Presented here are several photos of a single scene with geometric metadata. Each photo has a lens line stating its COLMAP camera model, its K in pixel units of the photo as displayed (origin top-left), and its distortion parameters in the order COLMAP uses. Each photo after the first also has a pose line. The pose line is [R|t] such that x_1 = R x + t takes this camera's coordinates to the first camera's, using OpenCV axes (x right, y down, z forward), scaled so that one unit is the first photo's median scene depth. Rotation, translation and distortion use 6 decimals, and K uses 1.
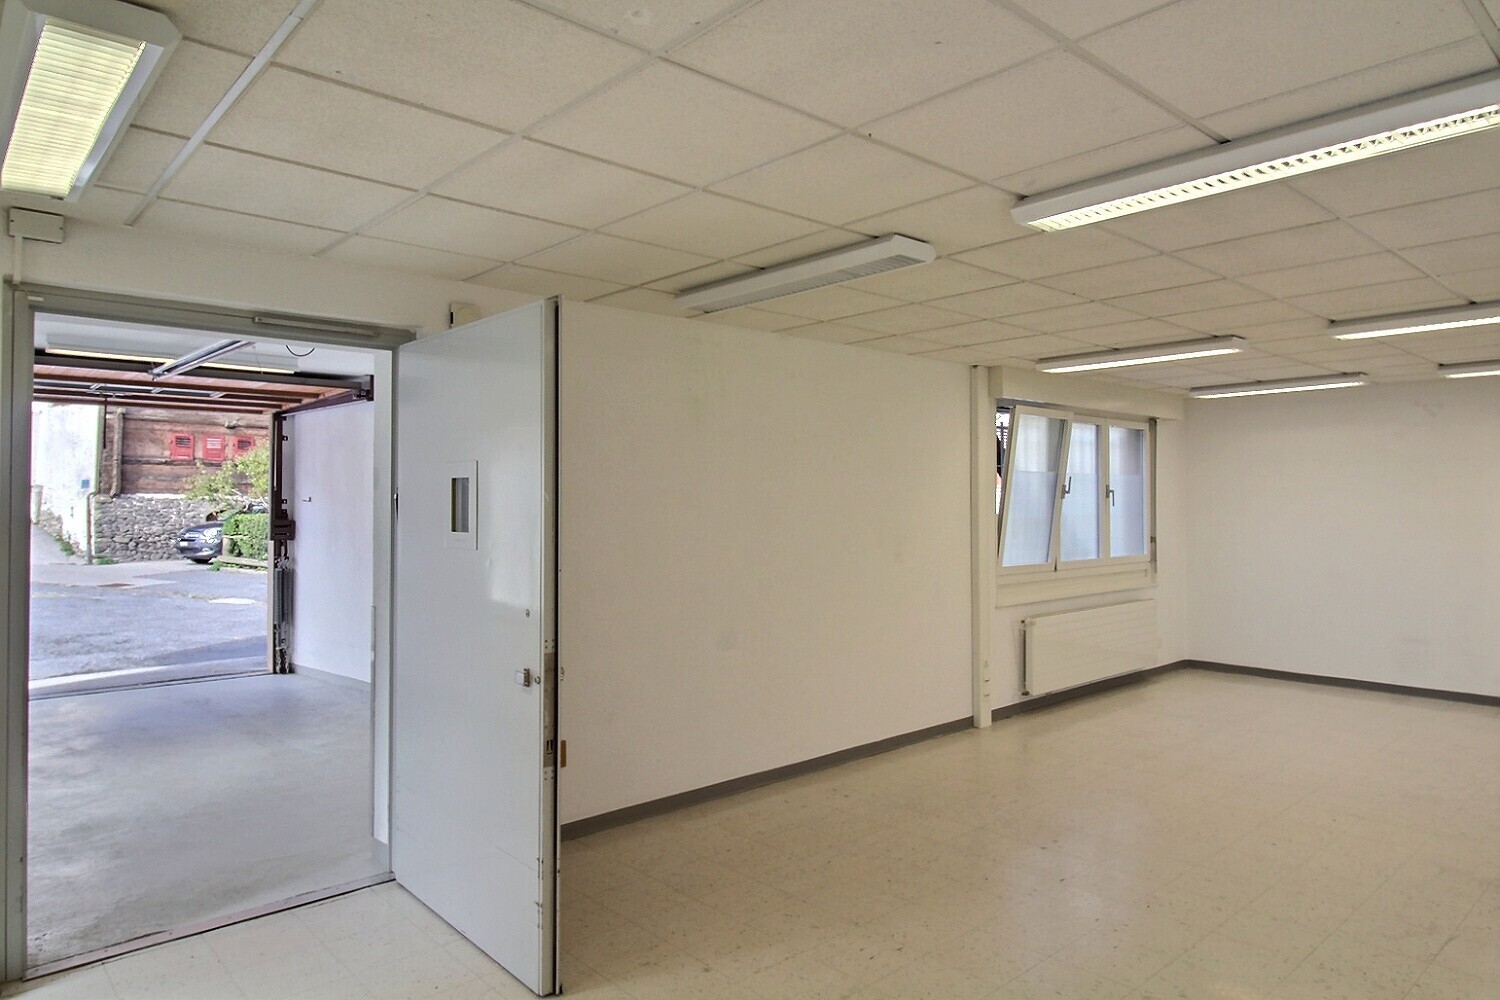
lens RADIAL K [[927.6, 0, 753.1], [0, 927.6, 498.5], [0, 0, 1]] dist [-0.004154, -0.001271]
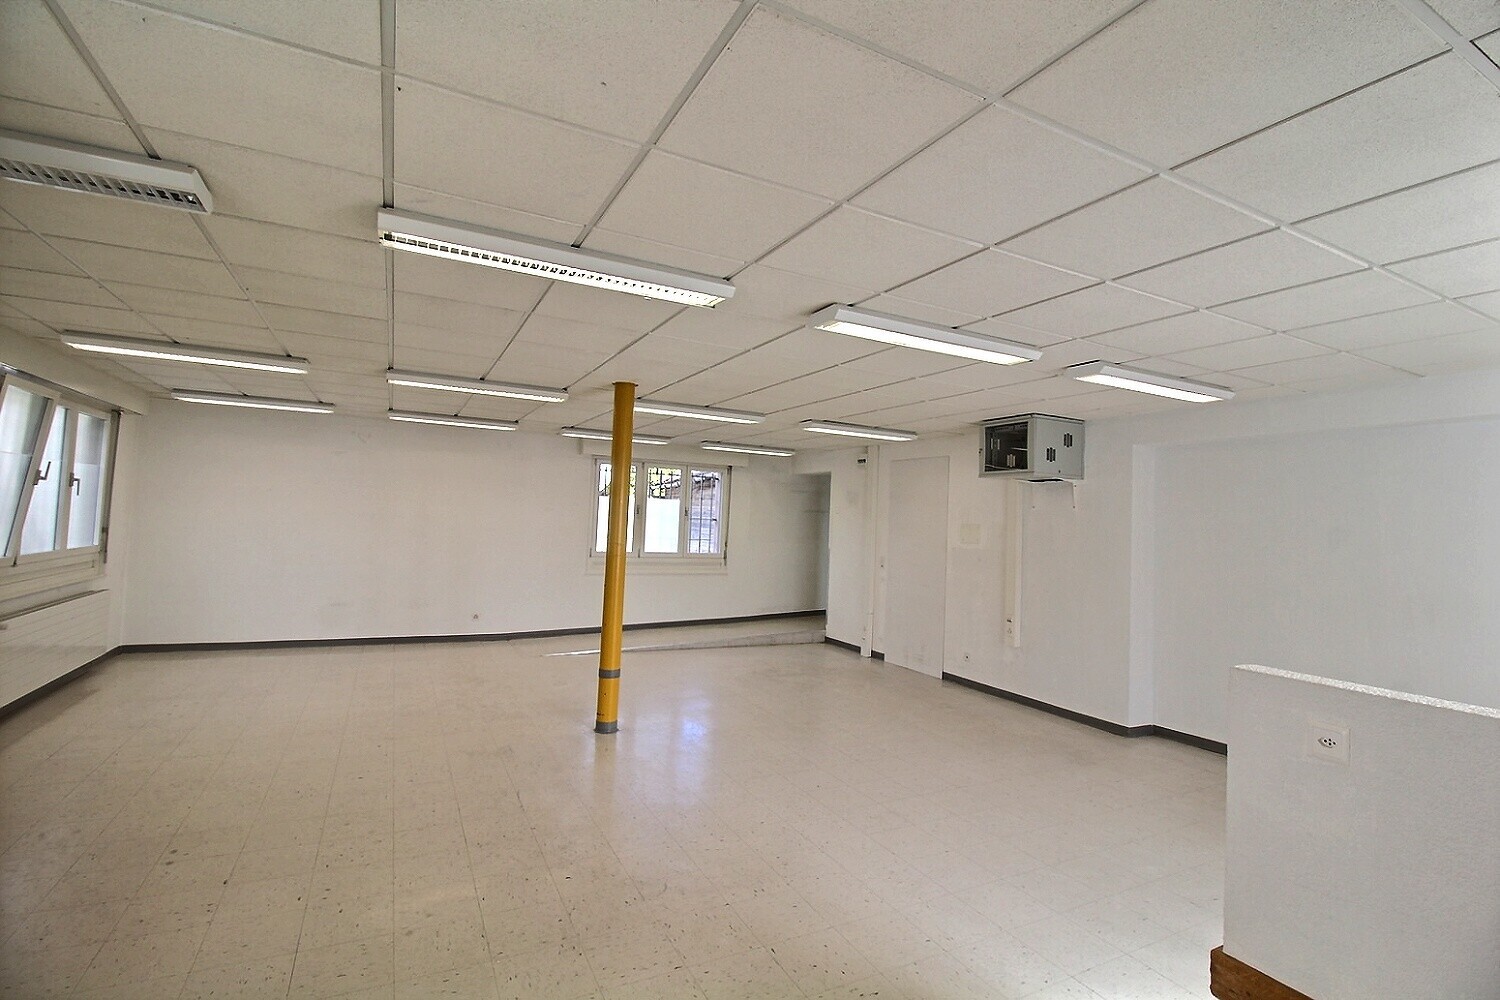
lens RADIAL K [[698.9, 0, 753.8], [0, 698.9, 496.4], [0, 0, 1]] dist [0.003807, -0.012520]
pose [[0.255795, 0.048131, 0.965532, -0.124153], [-0.047247, 0.998189, -0.037242, 0.003202], [-0.965576, -0.036092, 0.257606, 0.143072]]
